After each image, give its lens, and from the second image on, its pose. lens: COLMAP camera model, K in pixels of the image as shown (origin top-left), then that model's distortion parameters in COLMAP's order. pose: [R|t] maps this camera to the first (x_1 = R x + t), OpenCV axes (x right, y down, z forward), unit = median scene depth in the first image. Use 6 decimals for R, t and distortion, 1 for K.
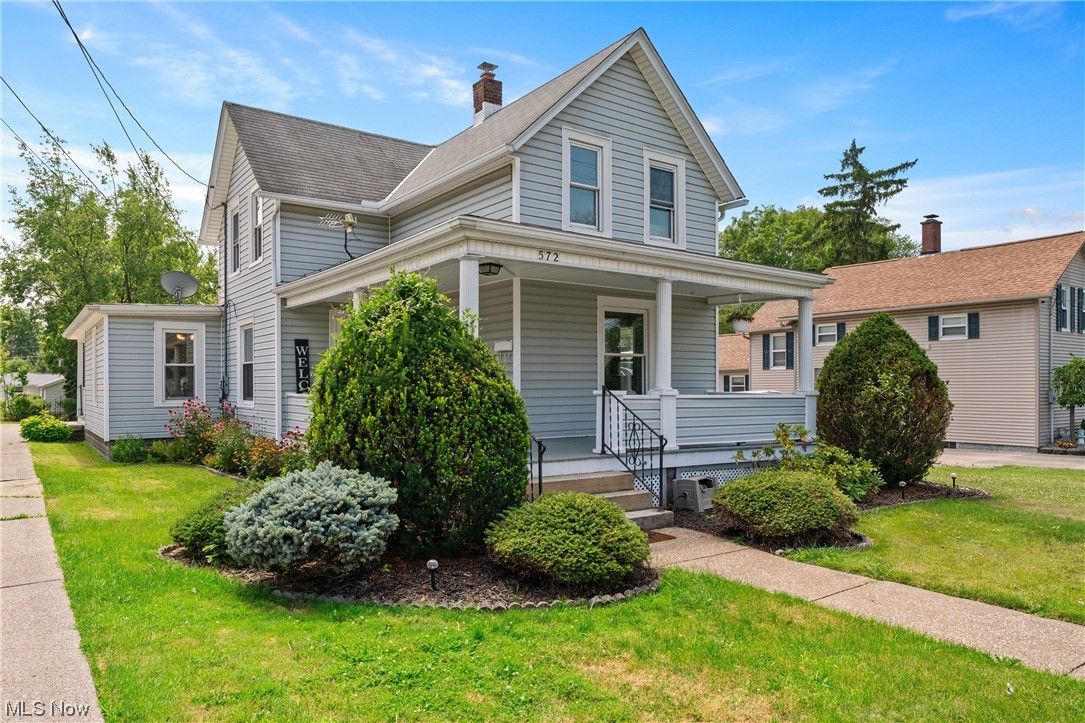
lens RADIAL K [[715.6, 0, 513.6], [0, 715.6, 388.2], [0, 0, 1]] dist [0.005830, 0.001624]
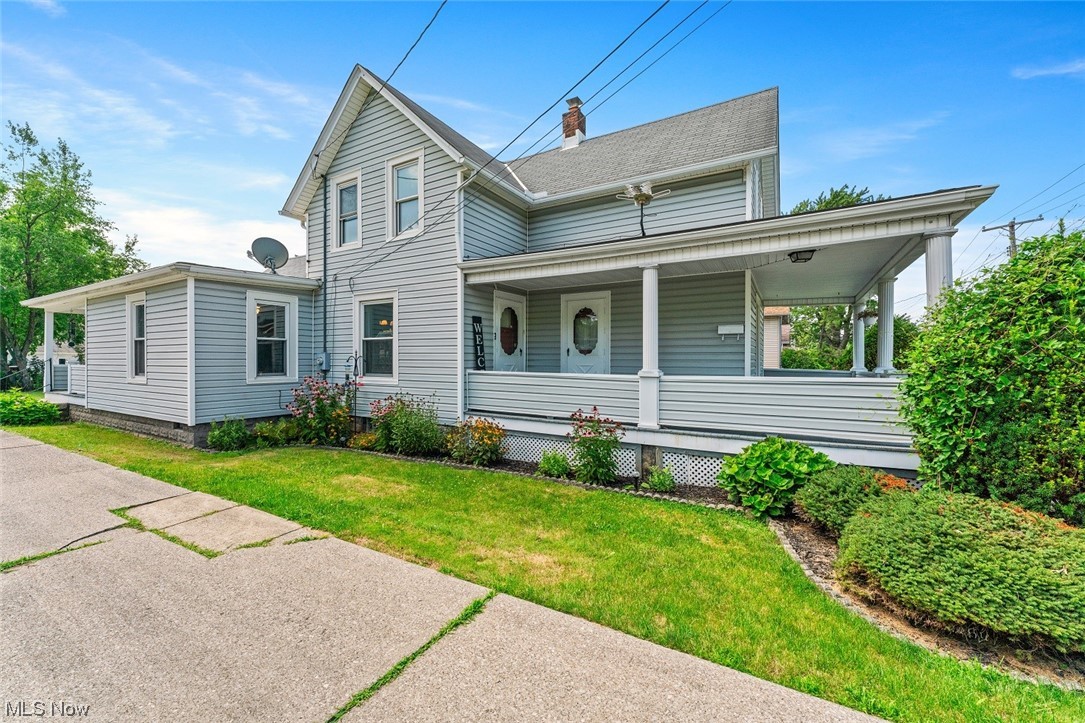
lens RADIAL K [[439.2, 0, 537.9], [0, 439.2, 360.9], [0, 0, 1]] dist [0.002505, 0.000016]
pose [[0.908987, 0.005909, 0.416782, -0.410521], [-0.005129, 0.999982, -0.002991, -0.003855], [-0.416792, 0.000581, 0.909002, 0.349650]]
